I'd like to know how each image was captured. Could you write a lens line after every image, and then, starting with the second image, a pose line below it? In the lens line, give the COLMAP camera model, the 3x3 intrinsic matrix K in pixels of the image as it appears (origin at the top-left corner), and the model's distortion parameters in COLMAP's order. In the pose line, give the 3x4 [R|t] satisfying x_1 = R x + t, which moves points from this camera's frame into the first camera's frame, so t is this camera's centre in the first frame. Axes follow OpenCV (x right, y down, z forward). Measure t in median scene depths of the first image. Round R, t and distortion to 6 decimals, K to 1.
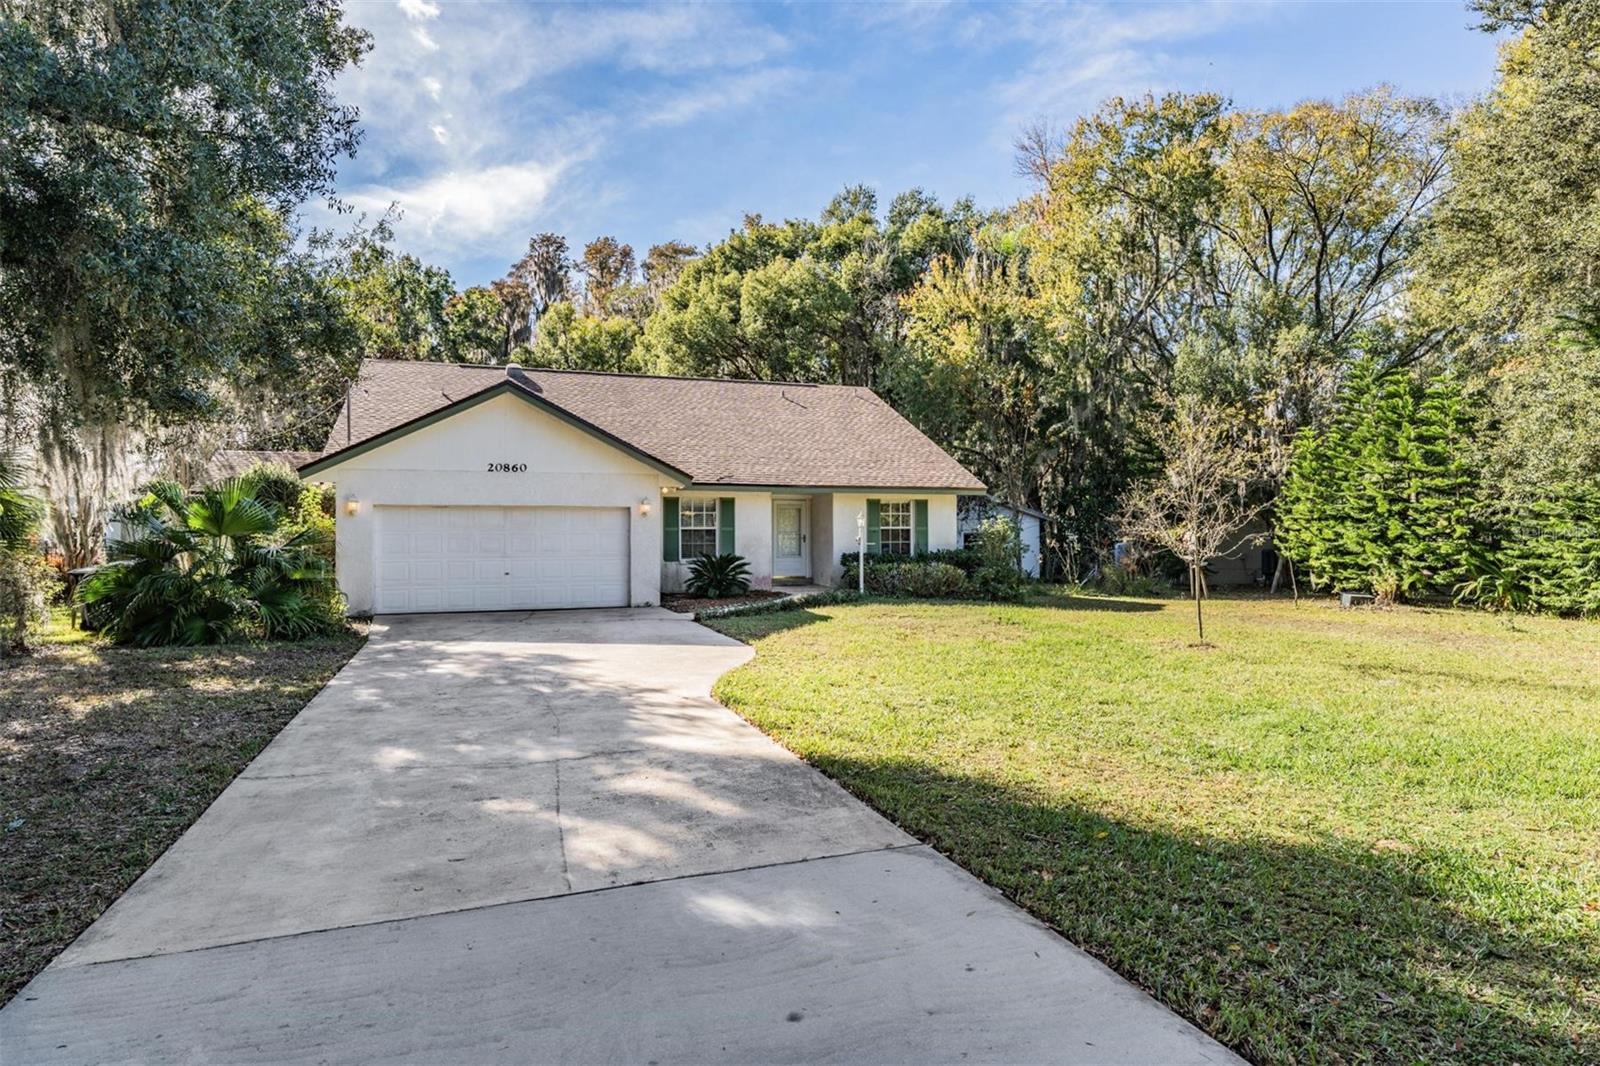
lens RADIAL K [[912.3, 0, 800.0], [0, 912.3, 533.0], [0, 0, 1]] dist [-0.002930, -0.002351]
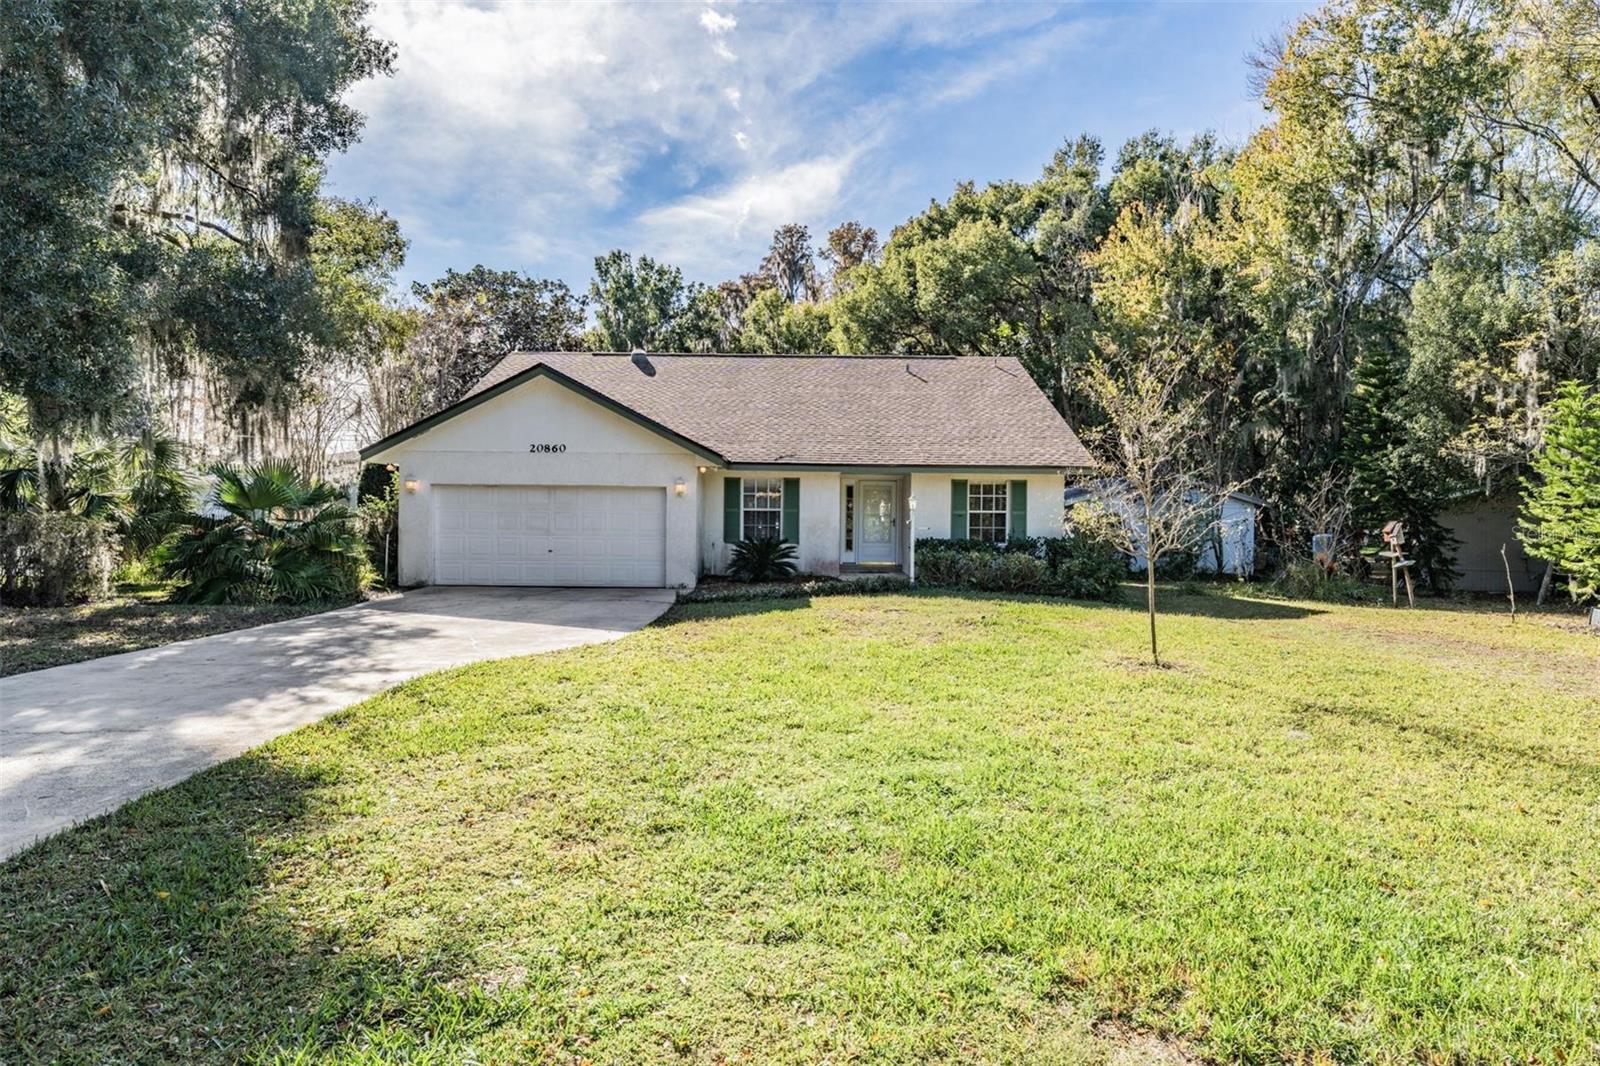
lens RADIAL K [[918.8, 0, 800.0], [0, 918.8, 533.0], [0, 0, 1]] dist [0.005858, -0.001437]
pose [[0.940266, 0.017616, -0.339984, 0.171122], [-0.013247, 0.999797, 0.015168, 0.002695], [0.340182, -0.009758, 0.940309, 0.065736]]
